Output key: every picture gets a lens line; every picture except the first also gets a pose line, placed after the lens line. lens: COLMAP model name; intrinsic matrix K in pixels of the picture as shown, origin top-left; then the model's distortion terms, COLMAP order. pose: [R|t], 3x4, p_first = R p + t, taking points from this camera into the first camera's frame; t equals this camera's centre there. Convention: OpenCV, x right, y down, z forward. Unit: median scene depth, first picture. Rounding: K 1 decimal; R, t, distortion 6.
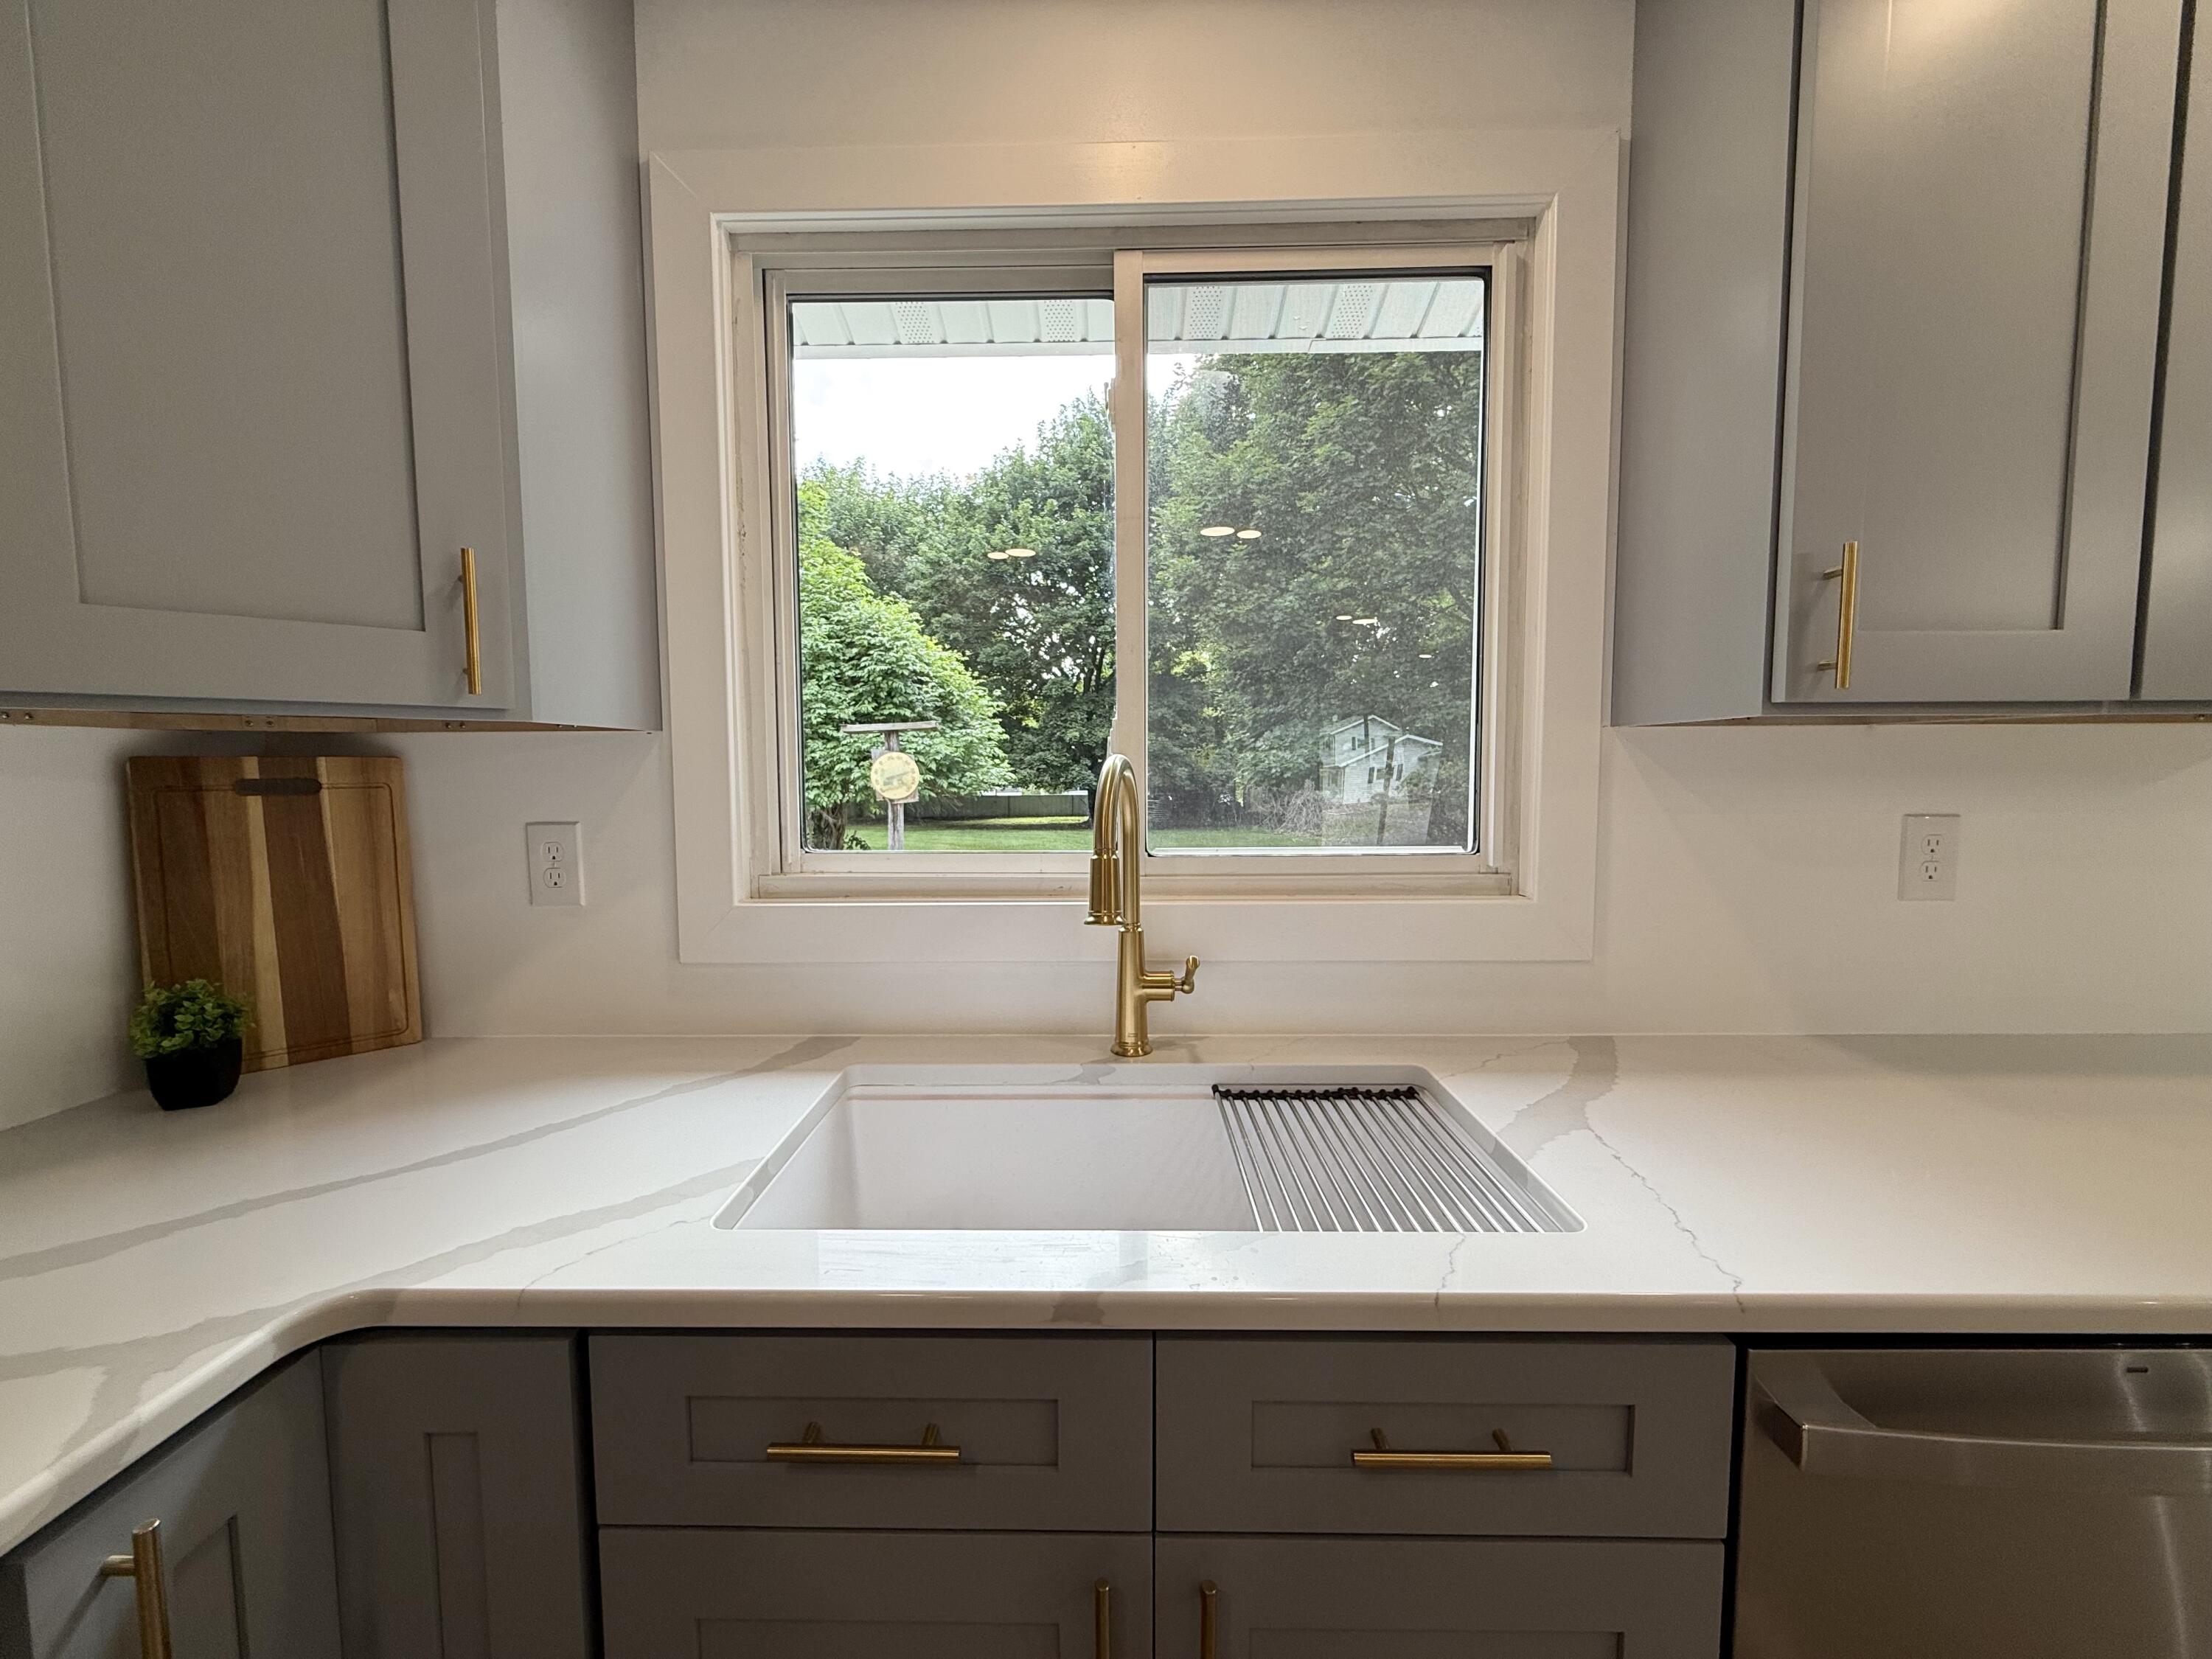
lens RADIAL K [[885.9, 0, 1100.2], [0, 885.9, 828.5], [0, 0, 1]] dist [-0.001457, 0.000136]
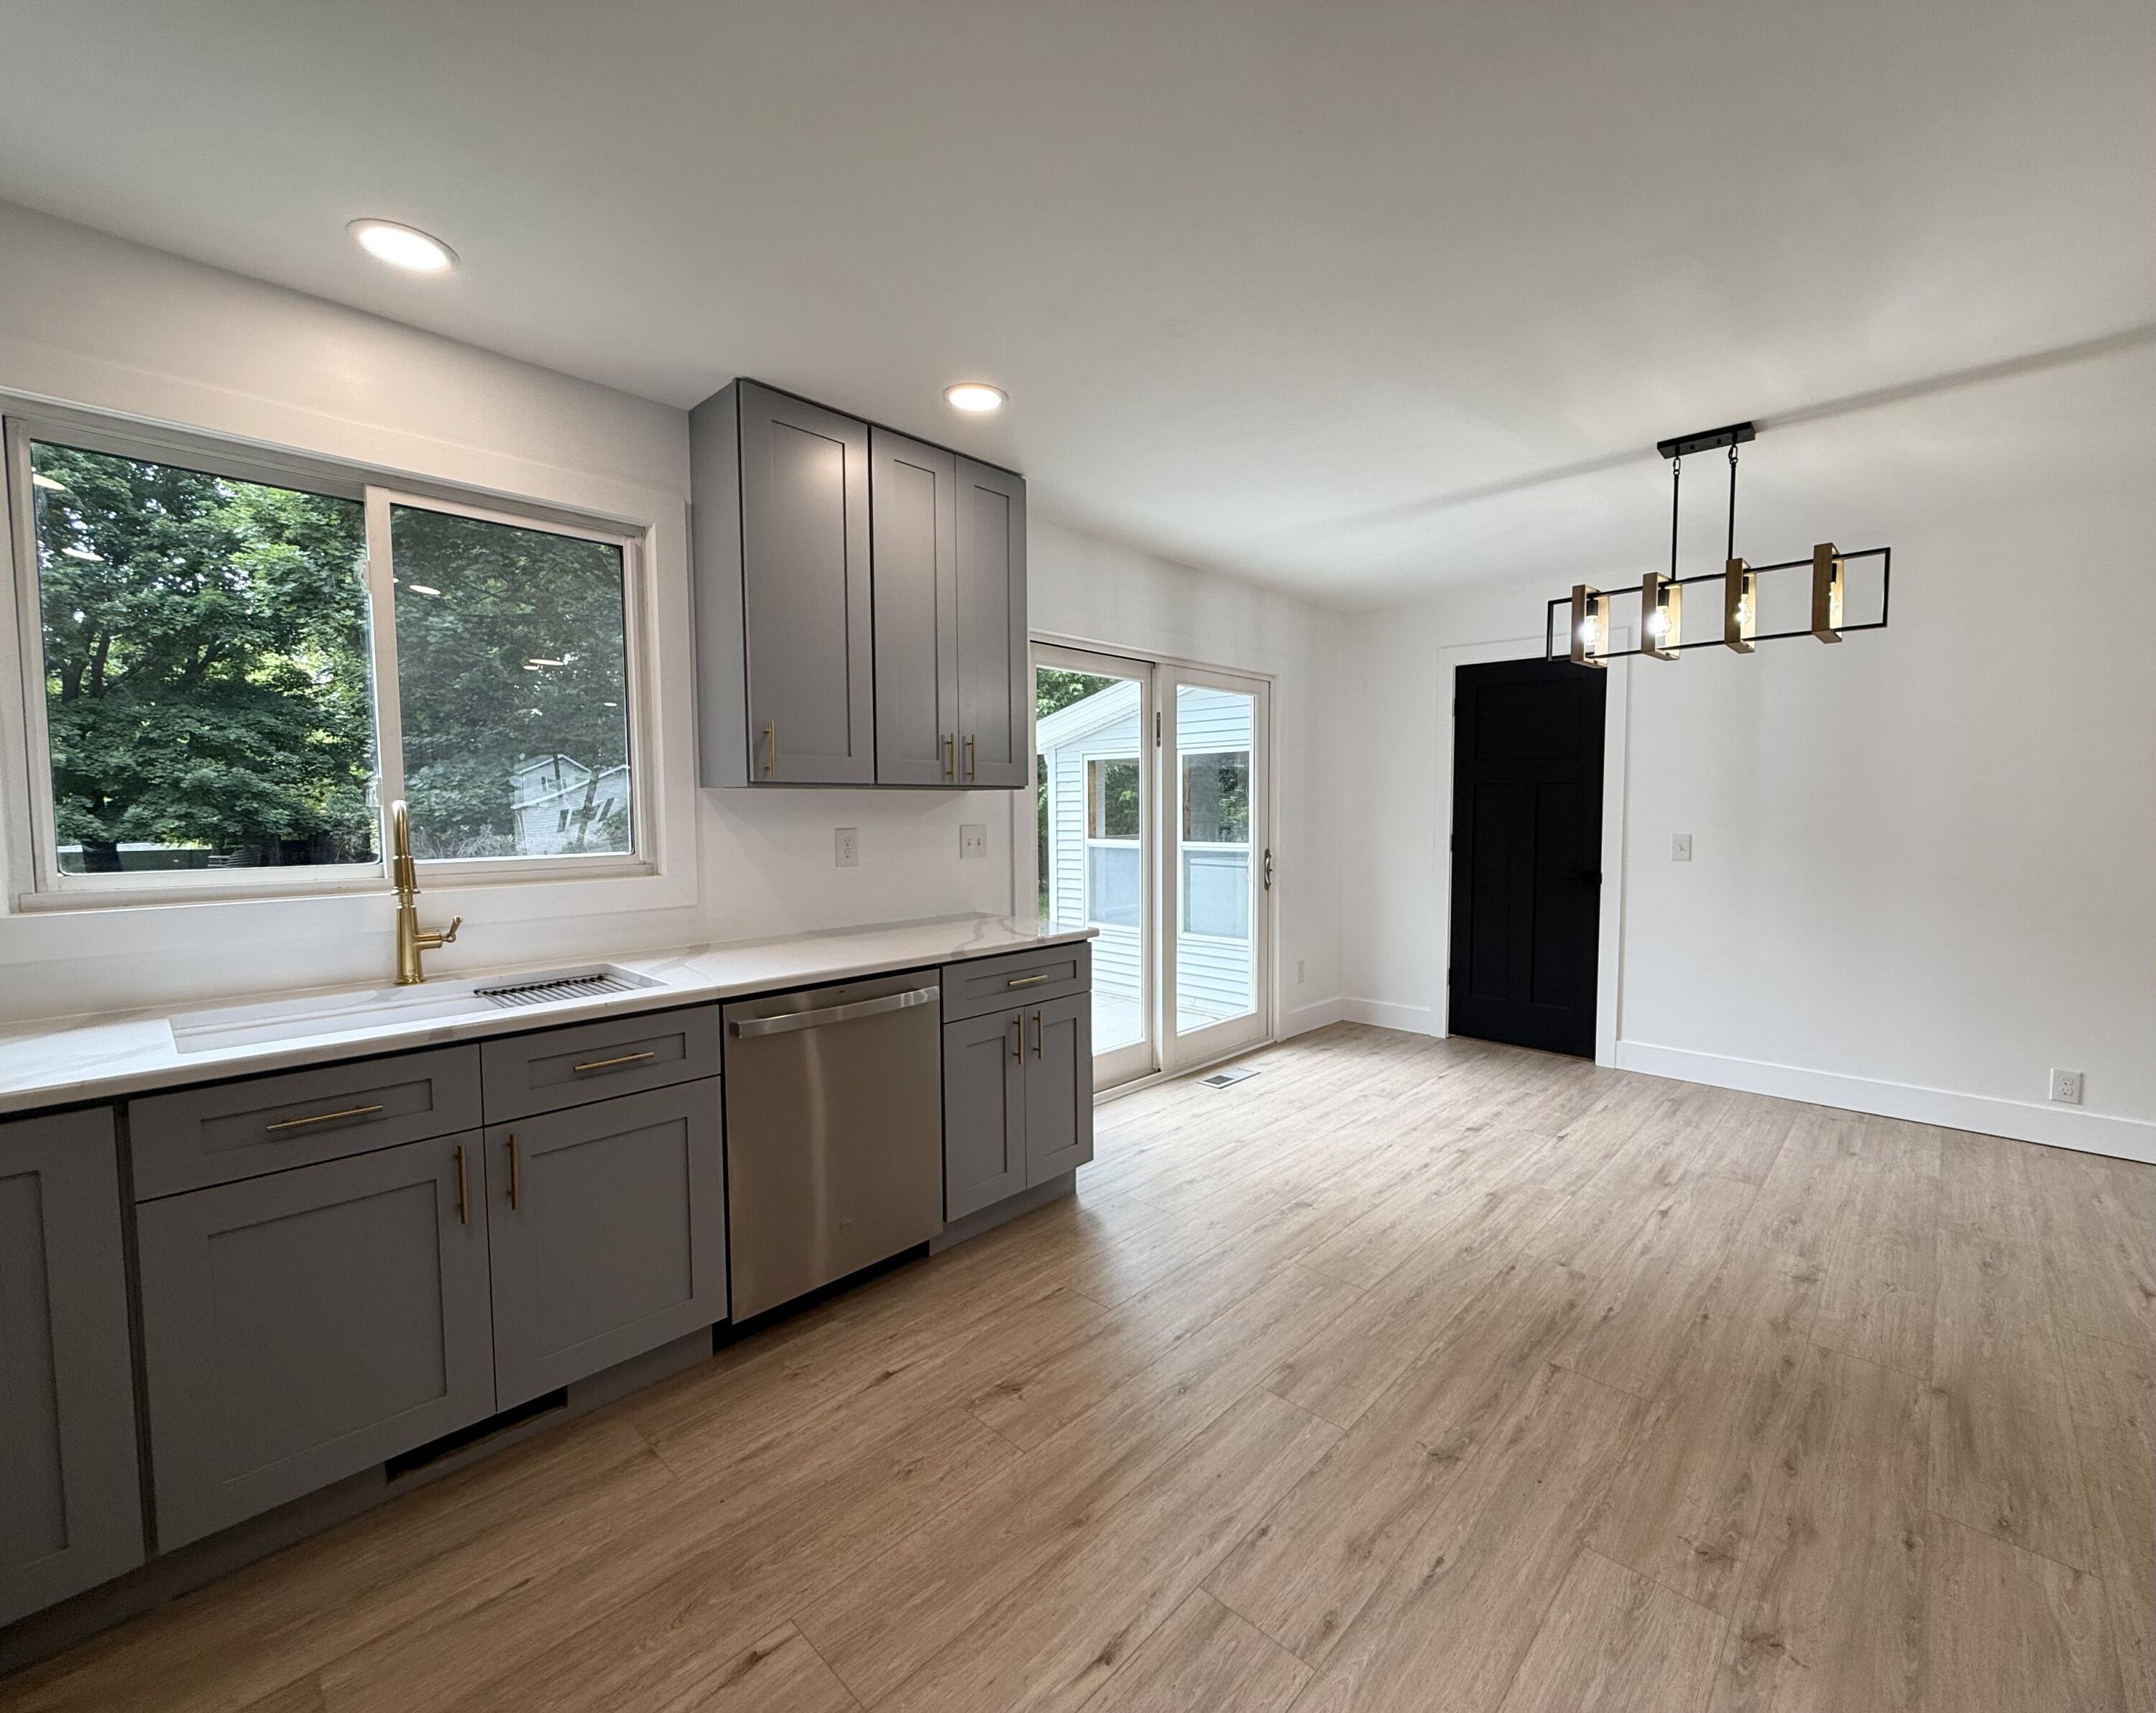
lens RADIAL K [[907.6, 0, 1112.8], [0, 907.6, 856.2], [0, 0, 1]] dist [0.008821, 0.000088]
pose [[0.668903, -0.039035, 0.742324, -0.050273], [0.052196, 0.998622, 0.005479, 0.011856], [-0.741515, 0.035081, 0.670019, -0.161531]]
